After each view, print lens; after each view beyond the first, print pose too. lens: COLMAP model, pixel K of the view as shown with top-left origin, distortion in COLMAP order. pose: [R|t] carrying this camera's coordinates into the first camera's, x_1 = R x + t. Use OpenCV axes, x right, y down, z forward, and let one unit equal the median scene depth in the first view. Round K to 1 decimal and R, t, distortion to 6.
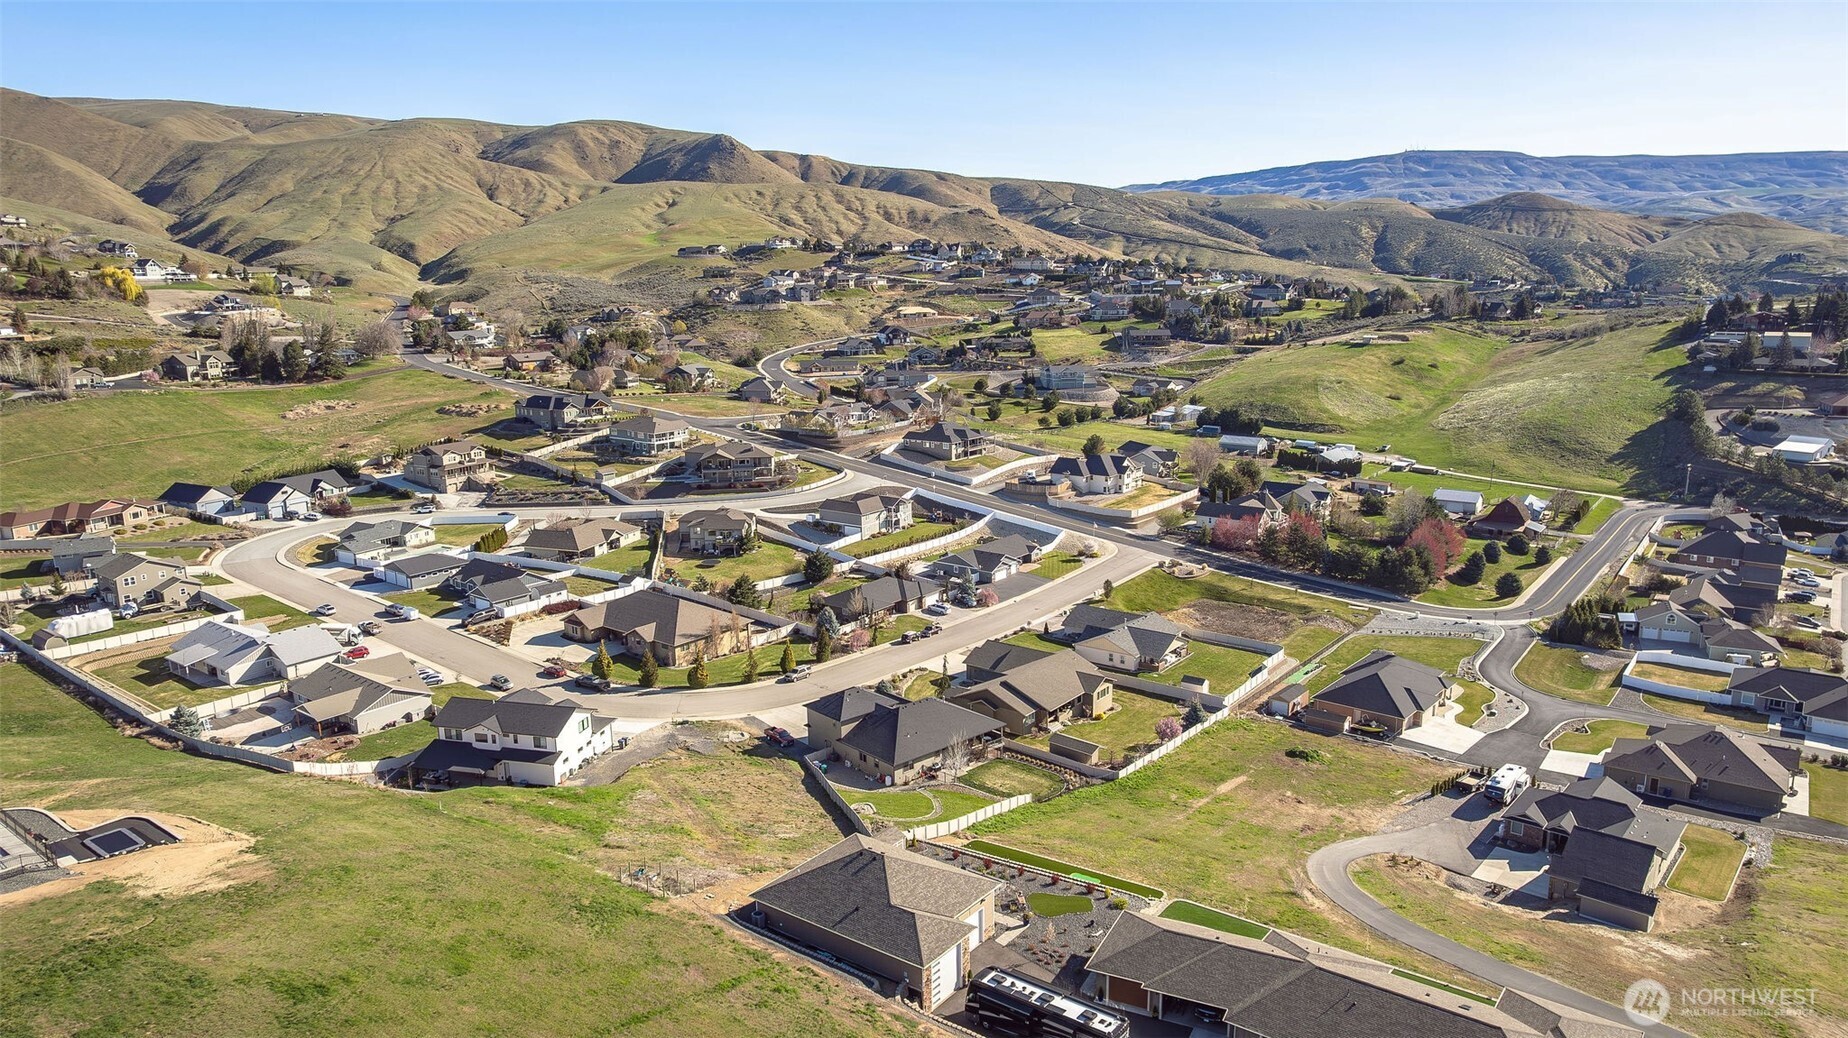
lens RADIAL K [[1224.2, 0, 925.9], [0, 1224.2, 523.0], [0, 0, 1]] dist [-0.071868, 0.064186]
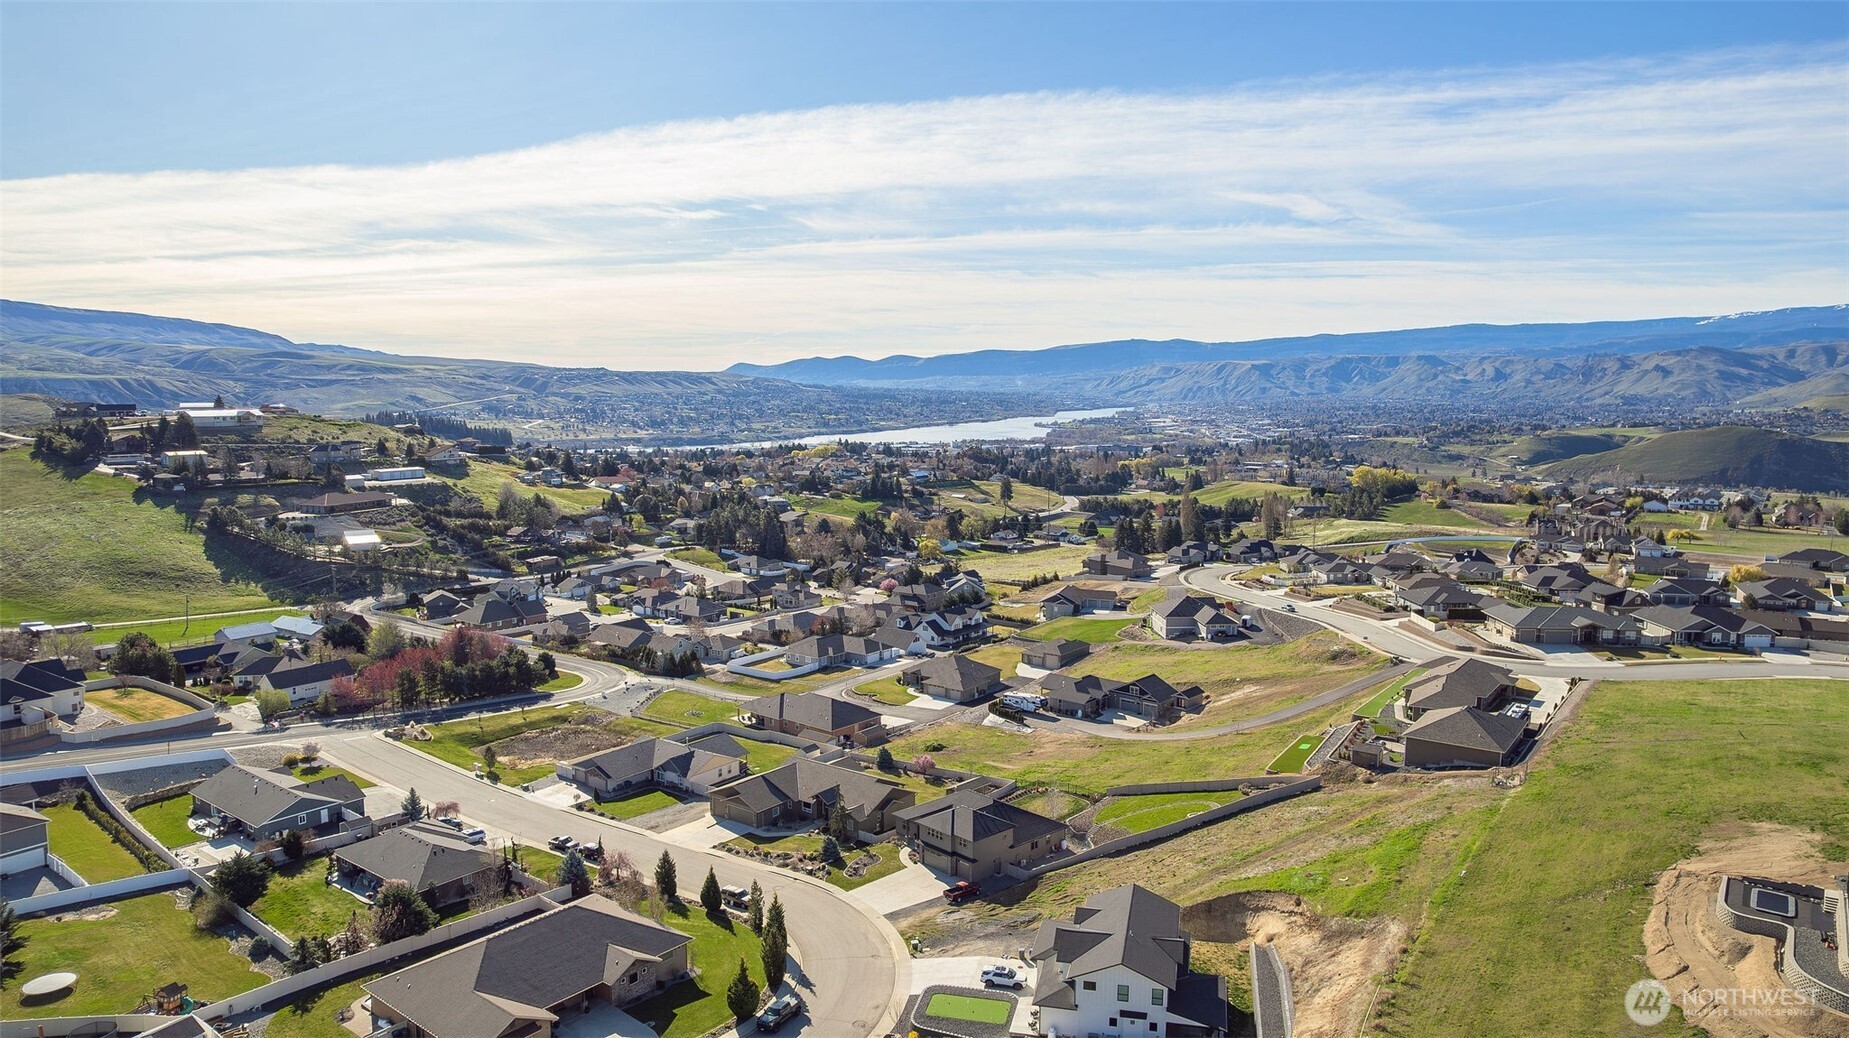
lens RADIAL K [[1190.6, 0, 927.3], [0, 1190.6, 518.0], [0, 0, 1]] dist [-0.073053, 0.065101]
pose [[-0.014889, -0.100184, 0.994858, -0.203570], [0.206356, 0.973240, 0.101095, -0.039917], [-0.978364, 0.206800, 0.006183, 0.203055]]
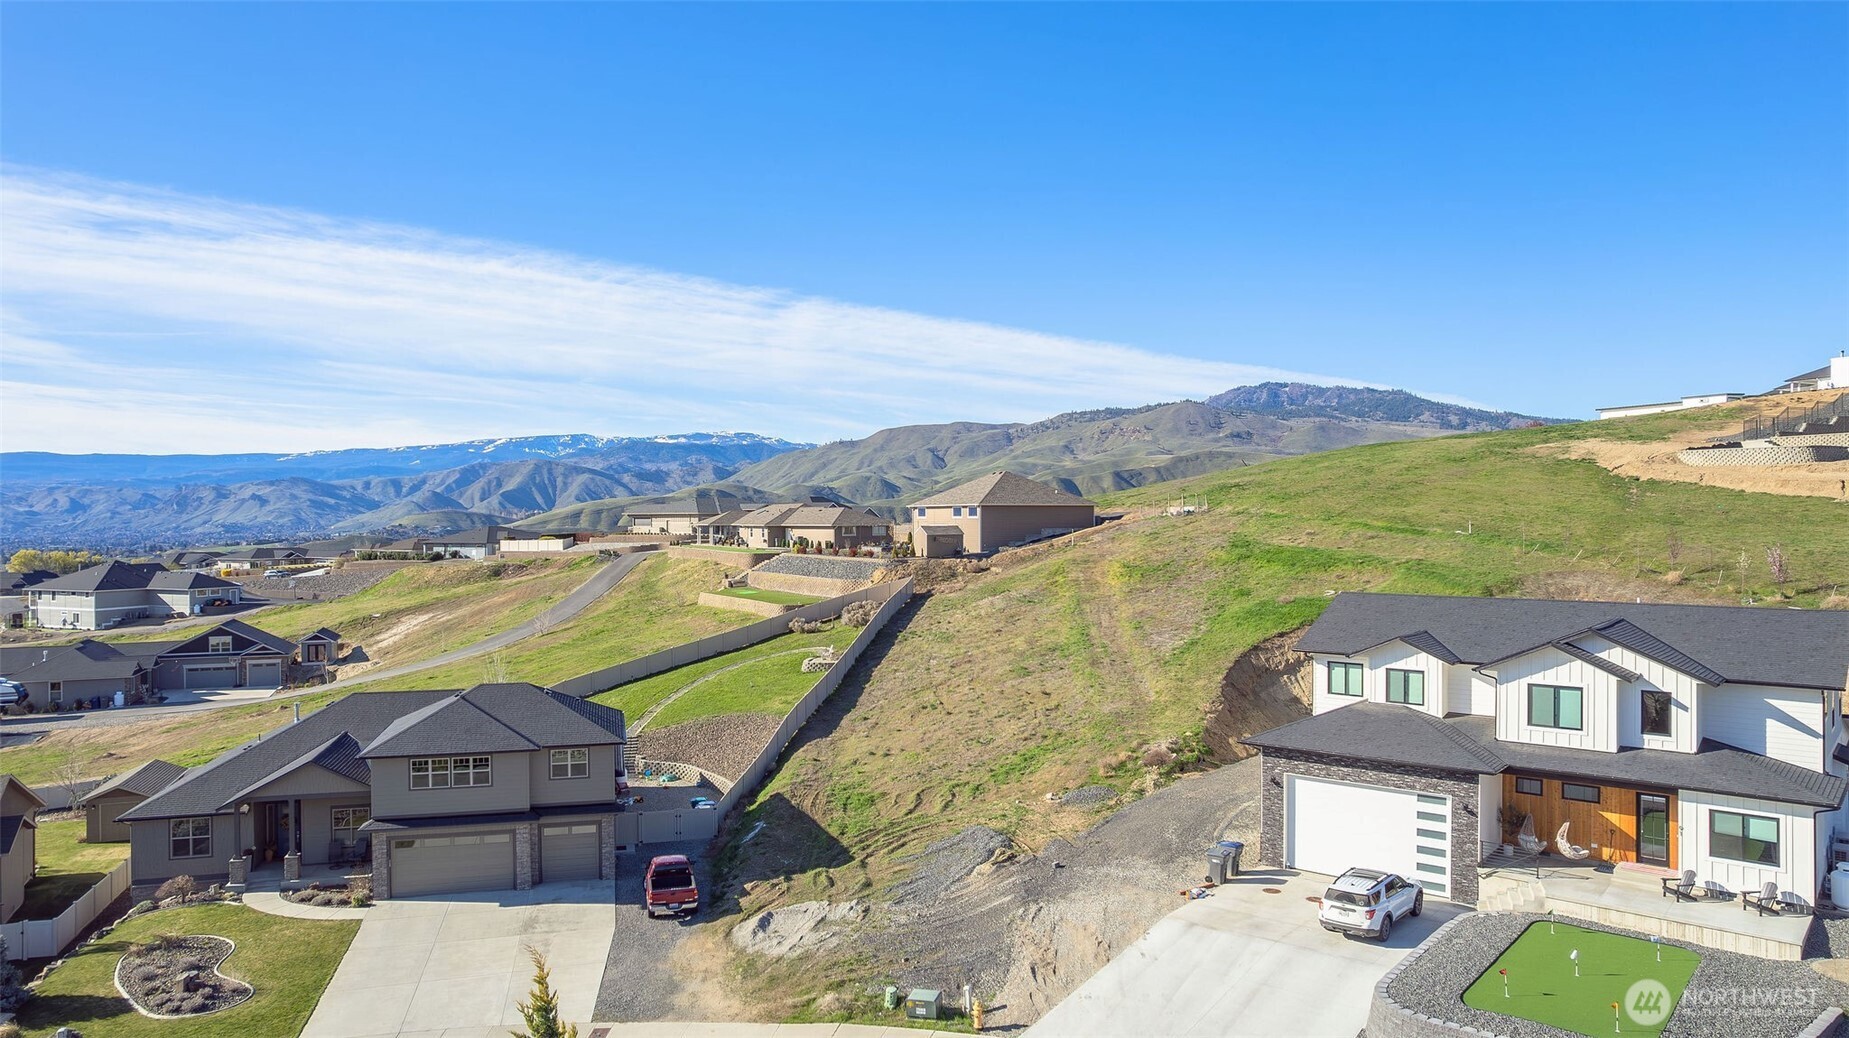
lens RADIAL K [[1199.4, 0, 924.8], [0, 1199.4, 529.0], [0, 0, 1]] dist [-0.071595, 0.066309]
pose [[-0.890077, 0.016144, 0.455525, -0.063705], [0.114204, 0.975394, 0.188582, 0.009979], [-0.441272, 0.219876, -0.870019, 0.252335]]
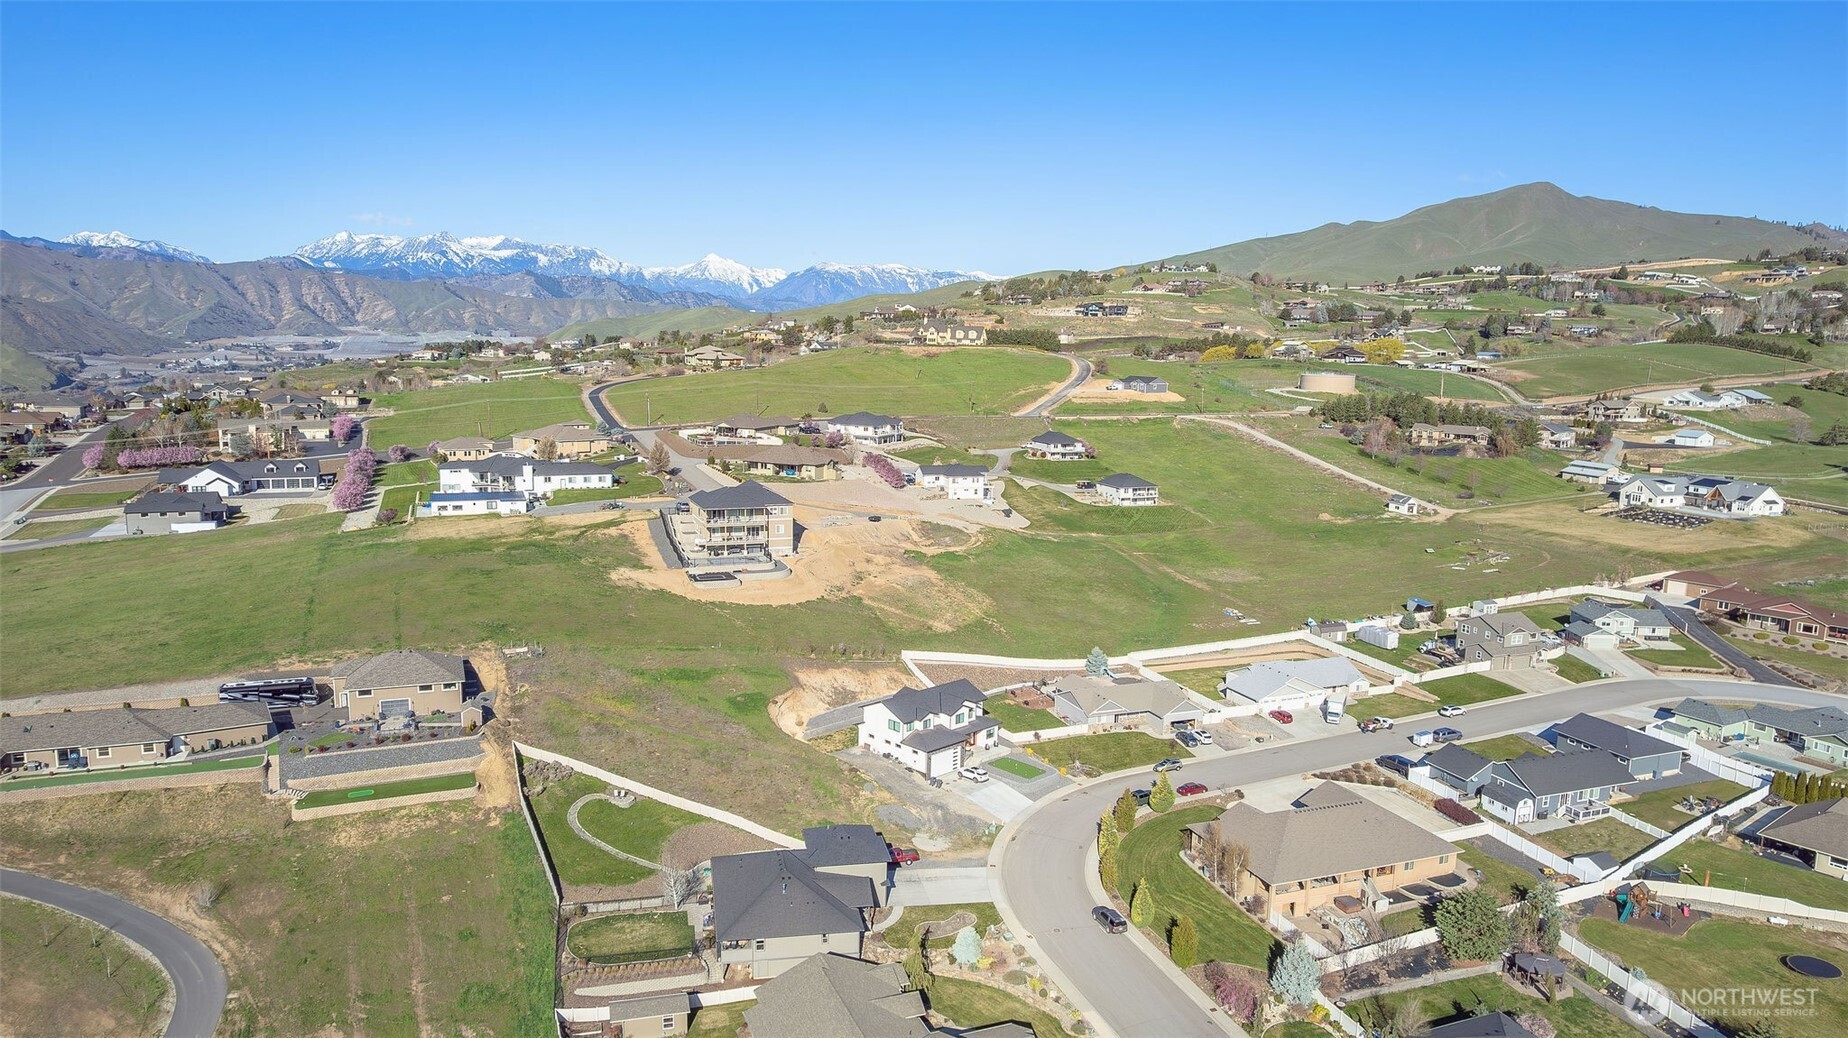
lens RADIAL K [[1224.2, 0, 925.9], [0, 1224.2, 523.0], [0, 0, 1]] dist [-0.071868, 0.064186]
pose [[-0.510712, 0.141439, -0.848038, 0.122511], [-0.193153, 0.942285, 0.273480, -0.063662], [0.837774, 0.303471, -0.453916, 0.284162]]
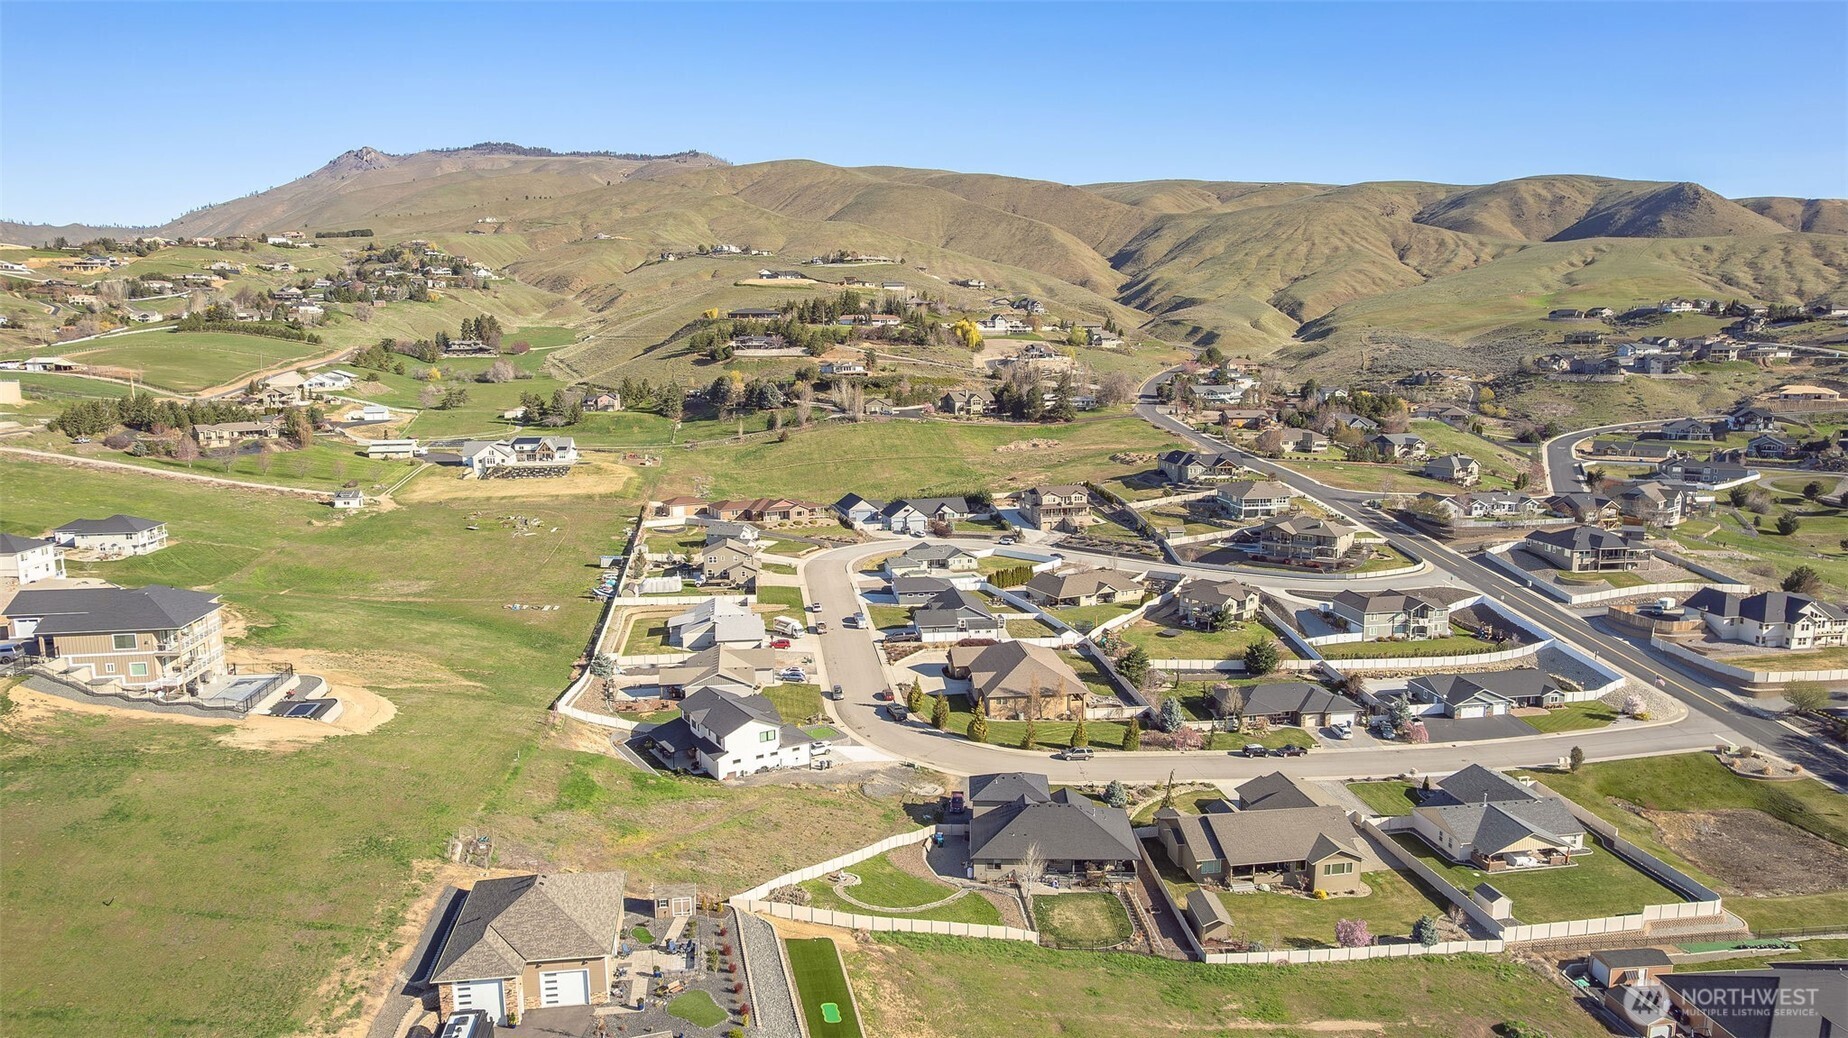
lens RADIAL K [[1198.8, 0, 924.3], [0, 1198.8, 529.0], [0, 0, 1]] dist [-0.071595, 0.066309]
pose [[0.722246, 0.126796, -0.679914, 0.102726], [-0.152574, 0.988043, 0.022186, -0.013372], [0.674597, 0.087714, 0.732956, 0.053594]]
